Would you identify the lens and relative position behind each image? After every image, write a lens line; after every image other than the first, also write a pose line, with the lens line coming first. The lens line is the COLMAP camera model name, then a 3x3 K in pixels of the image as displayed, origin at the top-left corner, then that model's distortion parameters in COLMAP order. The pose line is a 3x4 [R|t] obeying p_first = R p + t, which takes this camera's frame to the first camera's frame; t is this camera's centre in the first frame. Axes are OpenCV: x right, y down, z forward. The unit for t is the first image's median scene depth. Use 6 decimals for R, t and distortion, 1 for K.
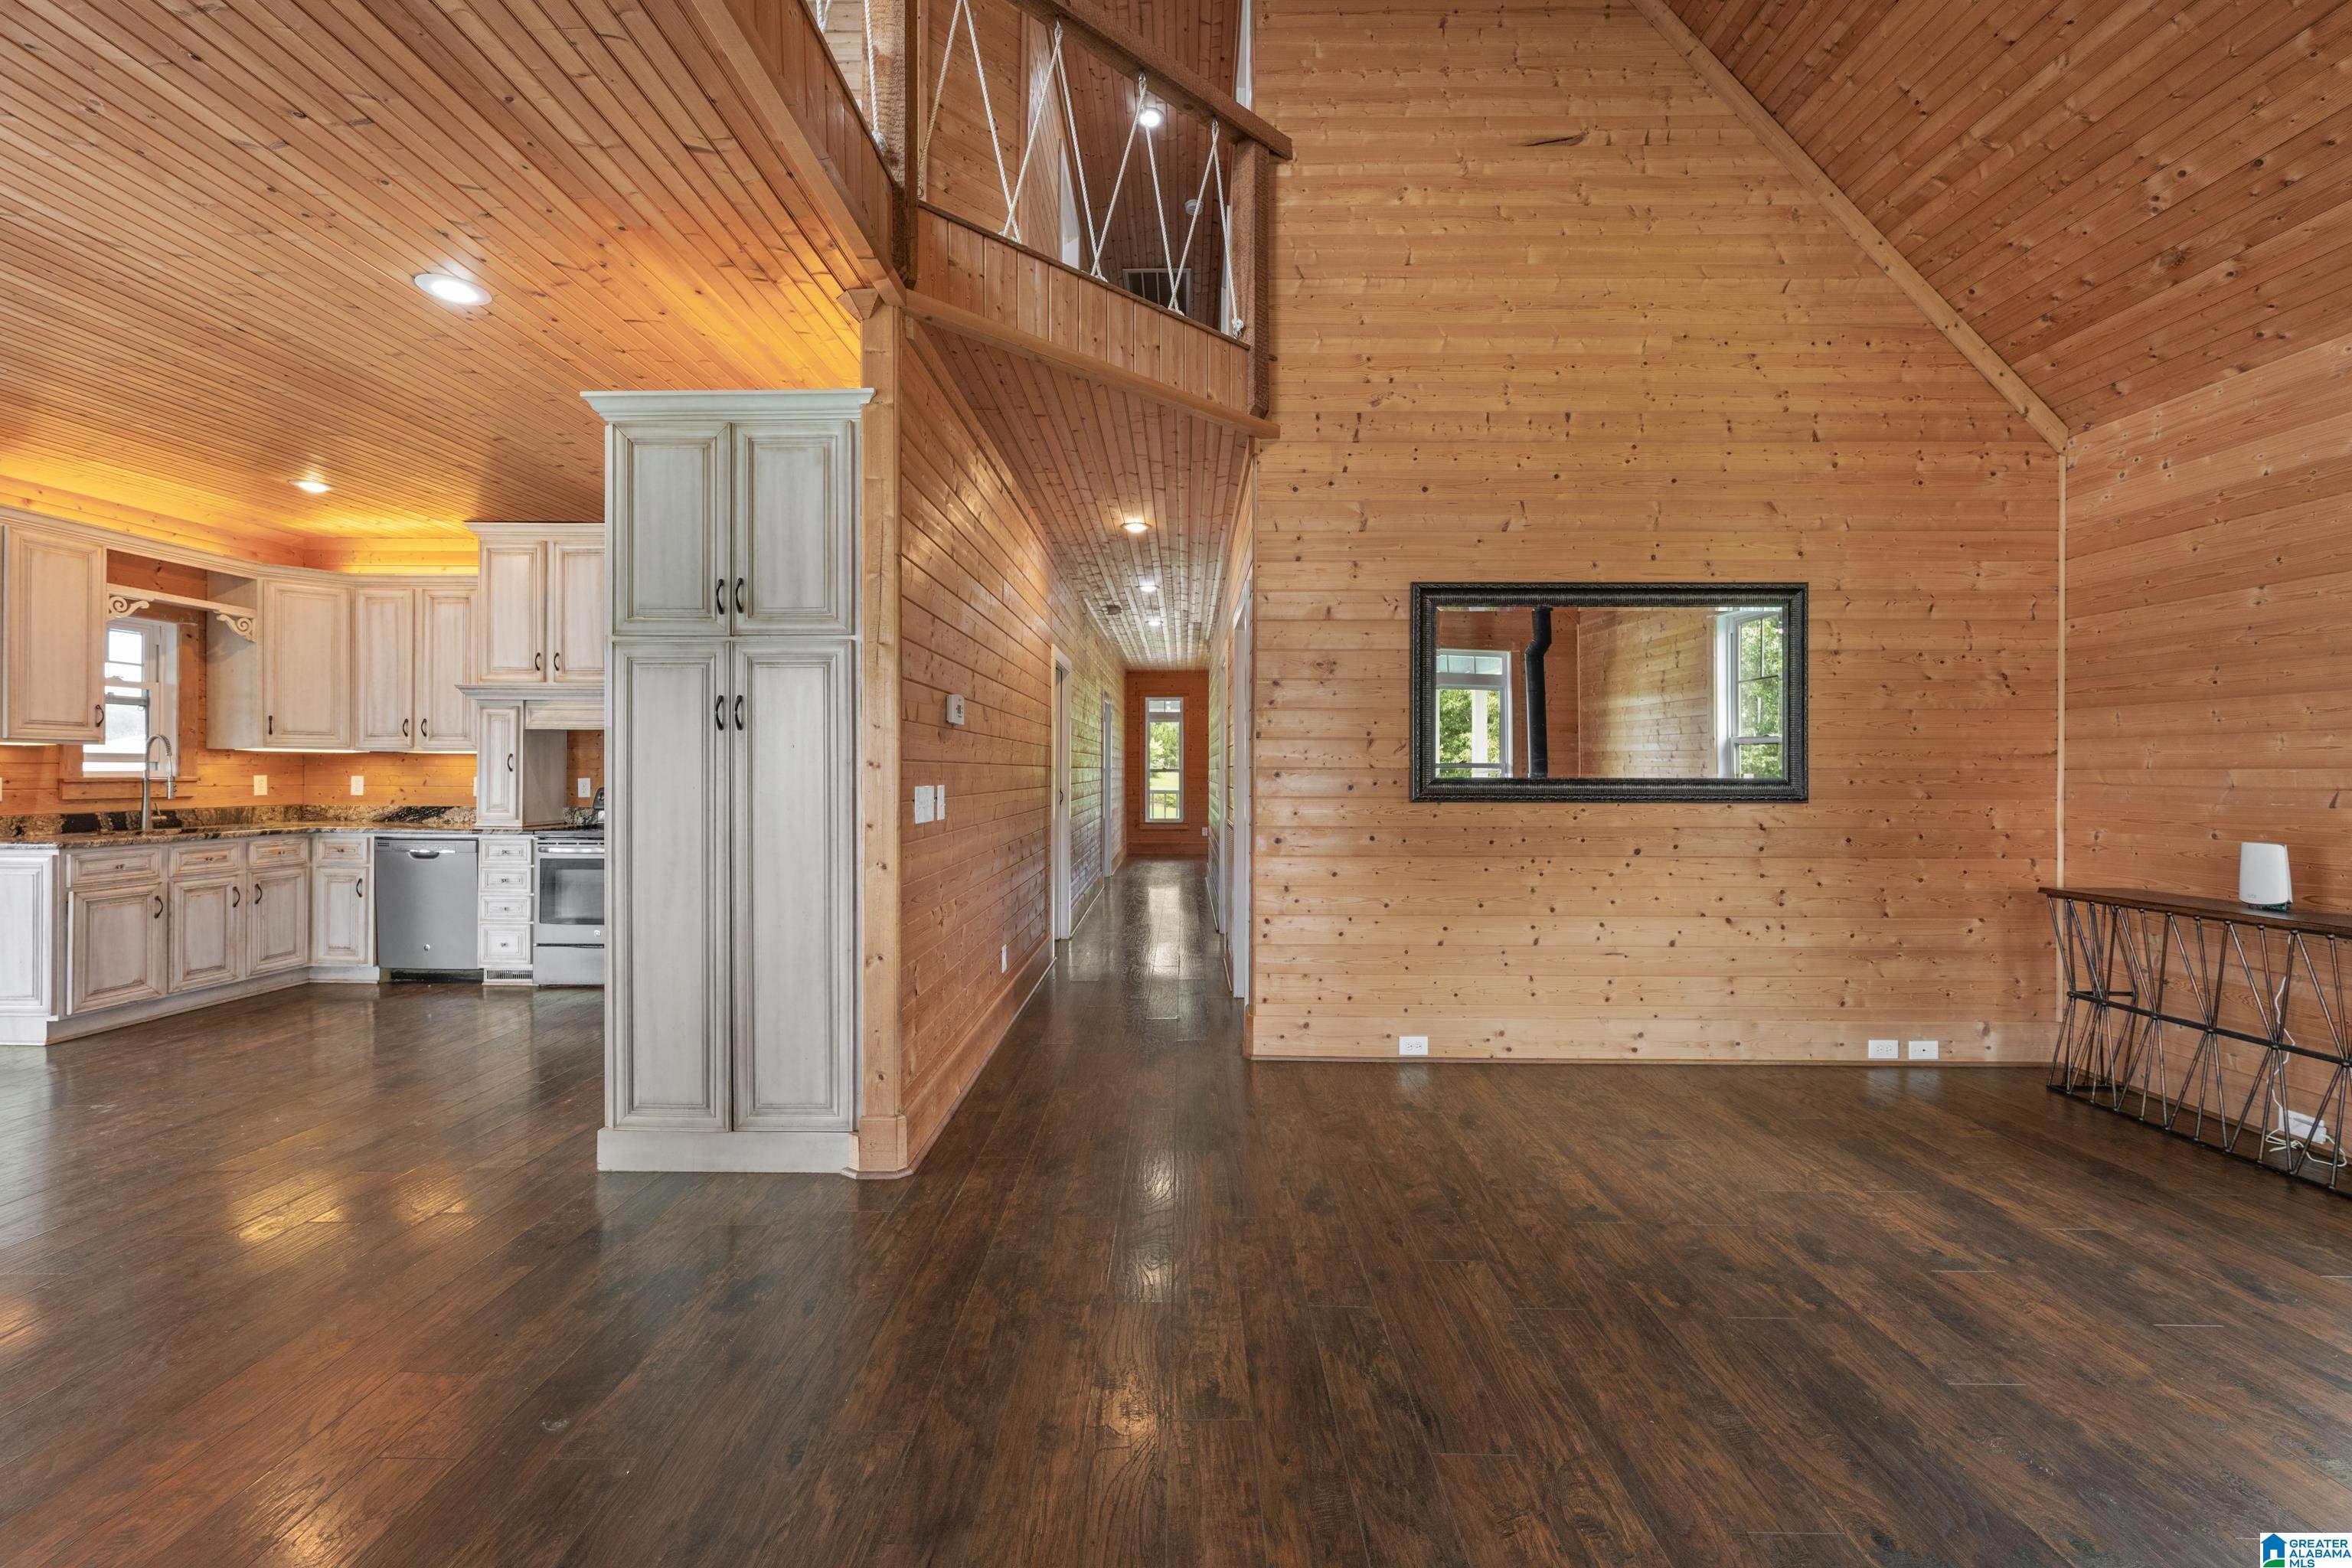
lens RADIAL K [[939.6, 0, 1174.2], [0, 939.6, 769.9], [0, 0, 1]] dist [0.000428, 0.000326]
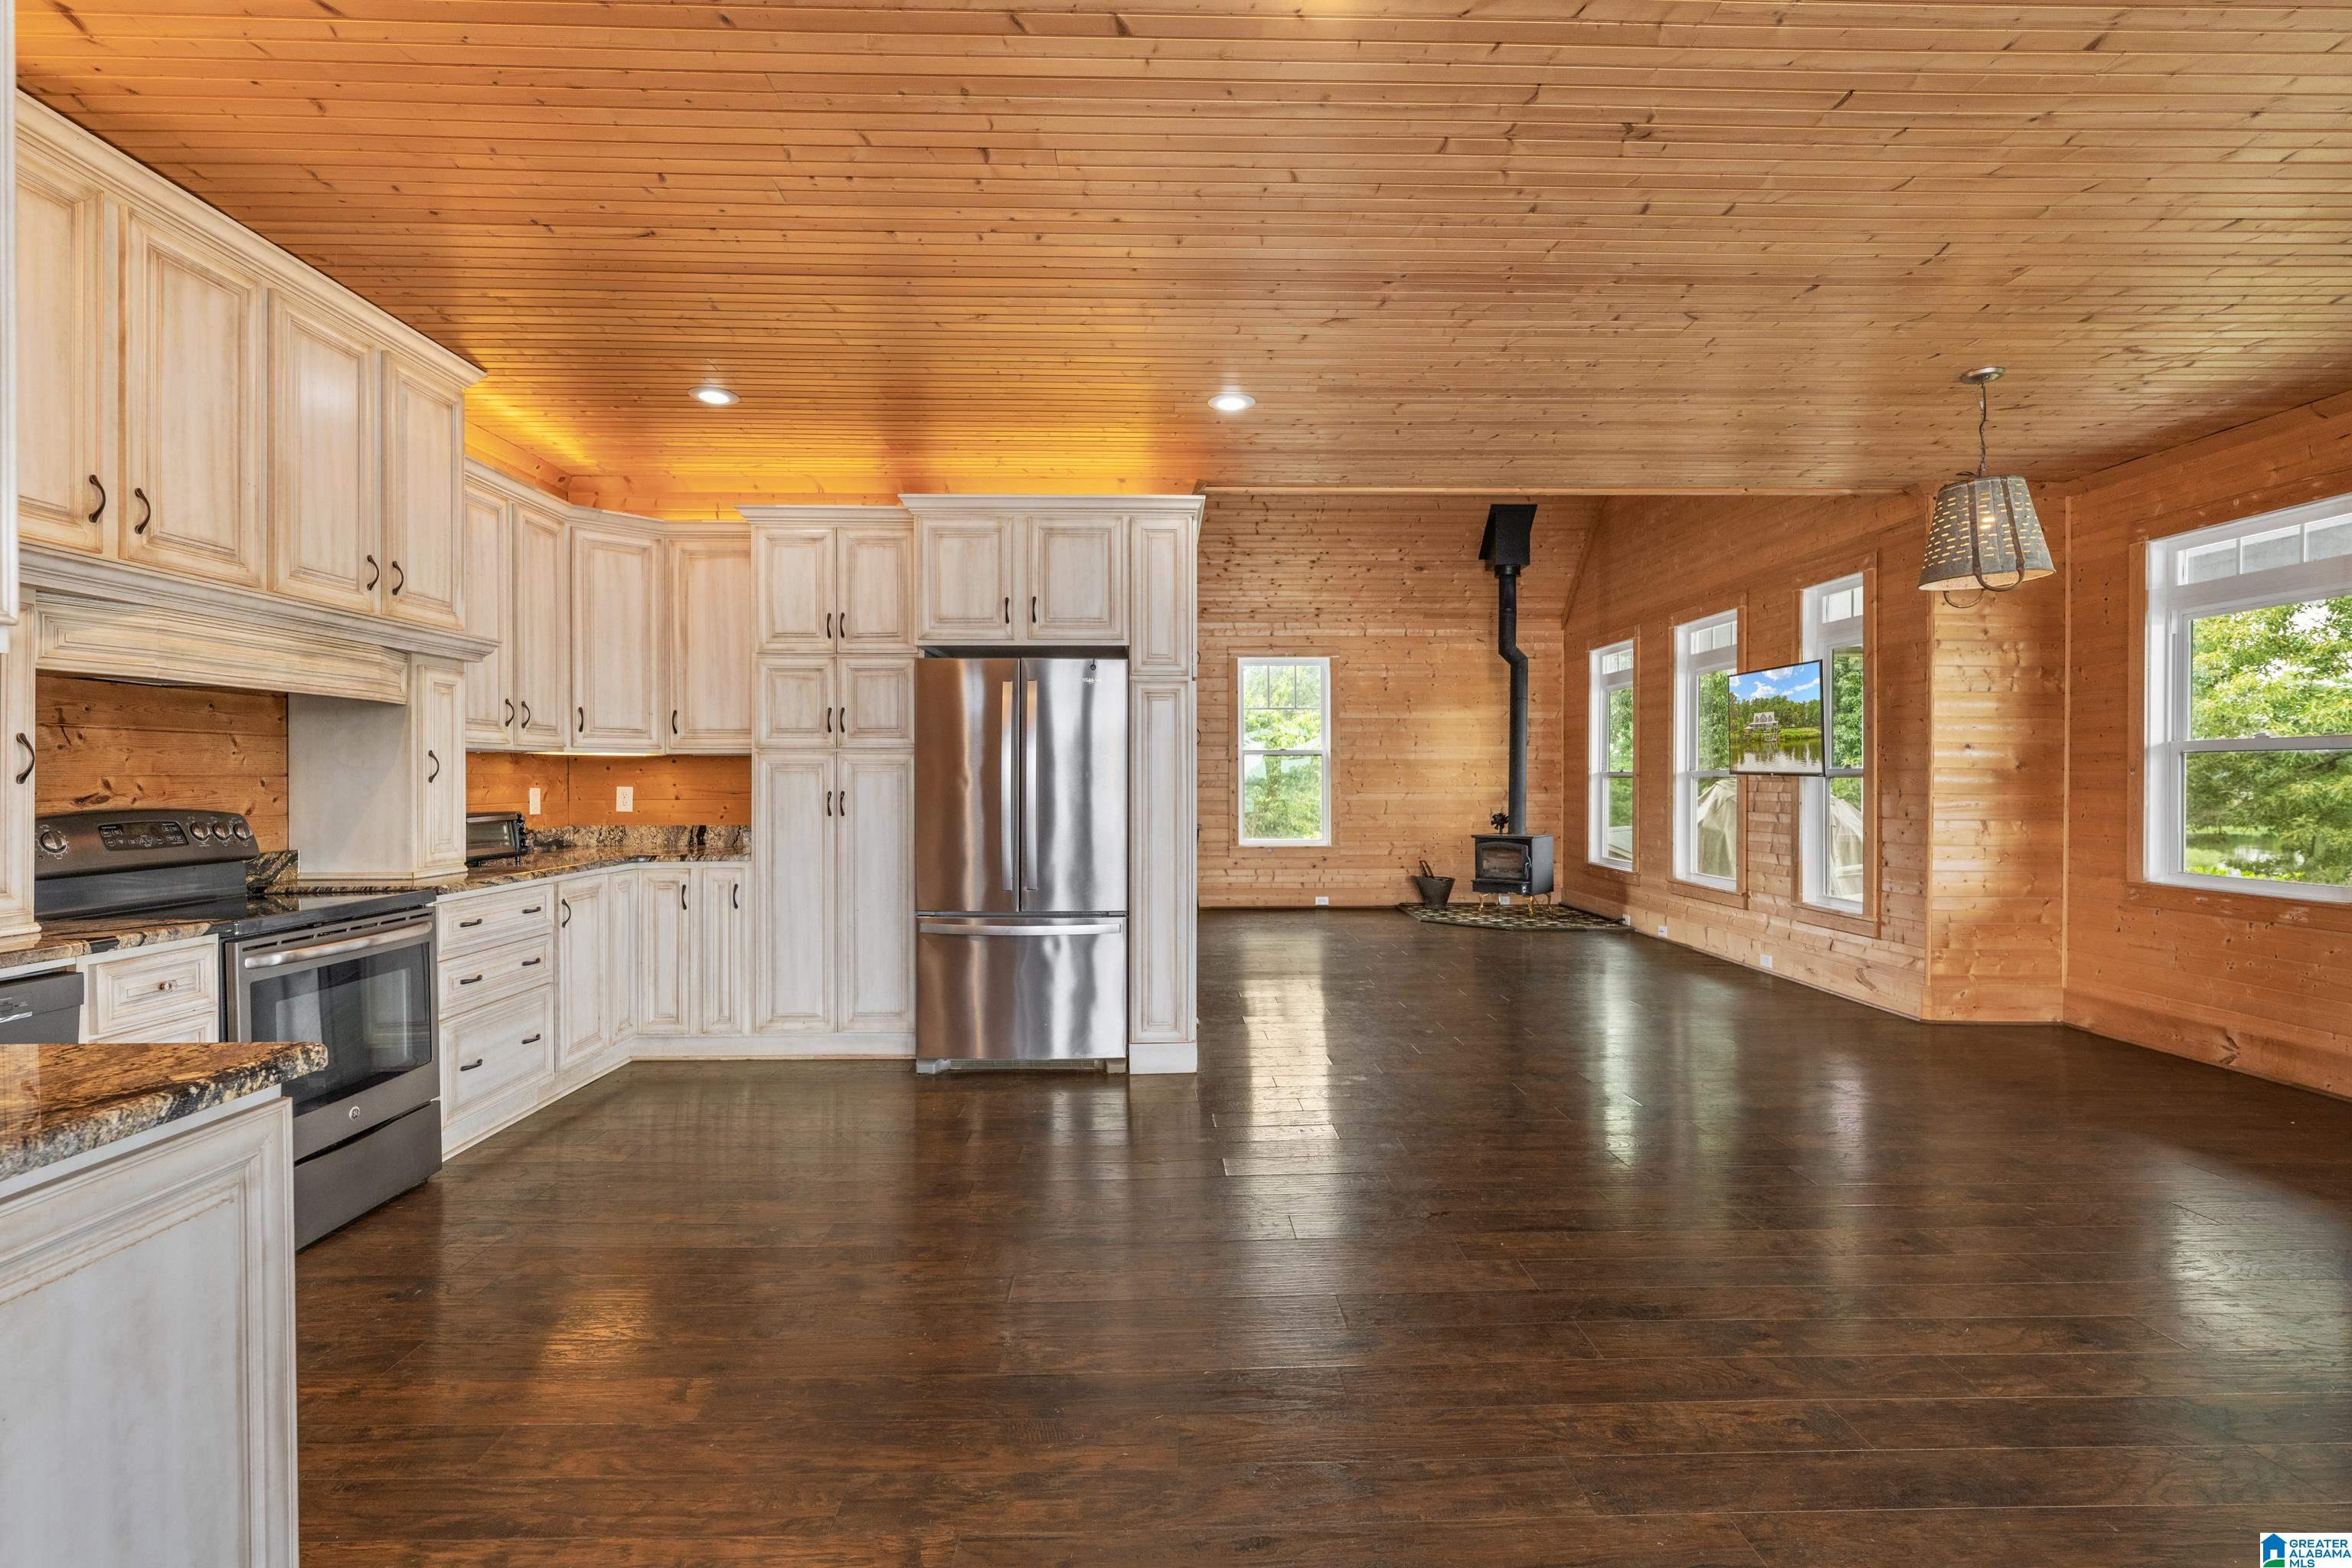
lens RADIAL K [[1087.9, 0, 1175.1], [0, 1087.9, 791.4], [0, 0, 1]] dist [0.002059, -0.000753]
pose [[-0.038686, -0.017201, 0.999103, -1.183024], [-0.001038, 0.999852, 0.017173, -0.002846], [-0.999251, -0.000372, -0.038698, 0.593141]]
